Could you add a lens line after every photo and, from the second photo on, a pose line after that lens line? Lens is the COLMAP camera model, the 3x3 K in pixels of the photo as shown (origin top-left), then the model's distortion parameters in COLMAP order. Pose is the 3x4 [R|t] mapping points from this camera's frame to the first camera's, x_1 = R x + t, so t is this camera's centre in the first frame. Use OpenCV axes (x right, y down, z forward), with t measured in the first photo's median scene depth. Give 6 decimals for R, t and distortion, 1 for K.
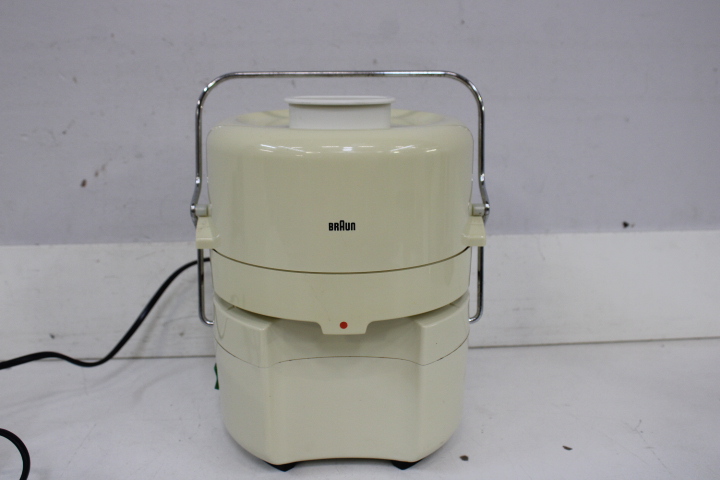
lens RADIAL K [[743.0, 0, 371.0], [0, 743.0, 229.3], [0, 0, 1]] dist [-0.088386, 0.000000]
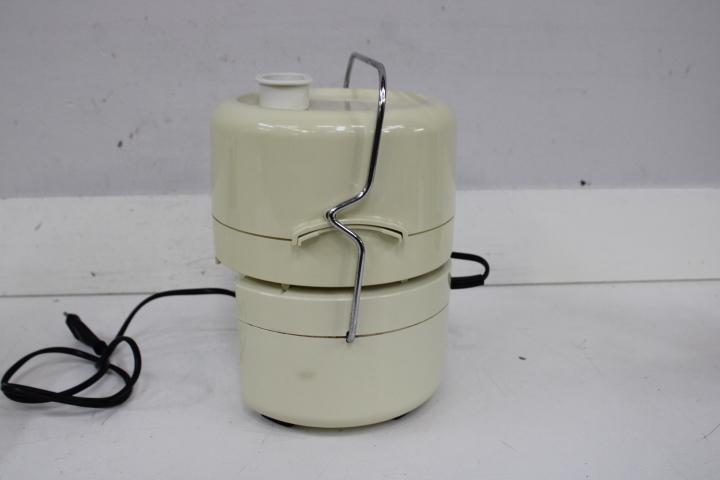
lens RADIAL K [[712.2, 0, 361.3], [0, 712.2, 221.9], [0, 0, 1]] dist [-0.097822, 0.000000]
pose [[0.999982, 0.005221, -0.002851, -0.001309], [-0.005155, 0.999730, 0.022656, 0.034299], [0.002969, -0.022641, 0.999739, -0.128283]]
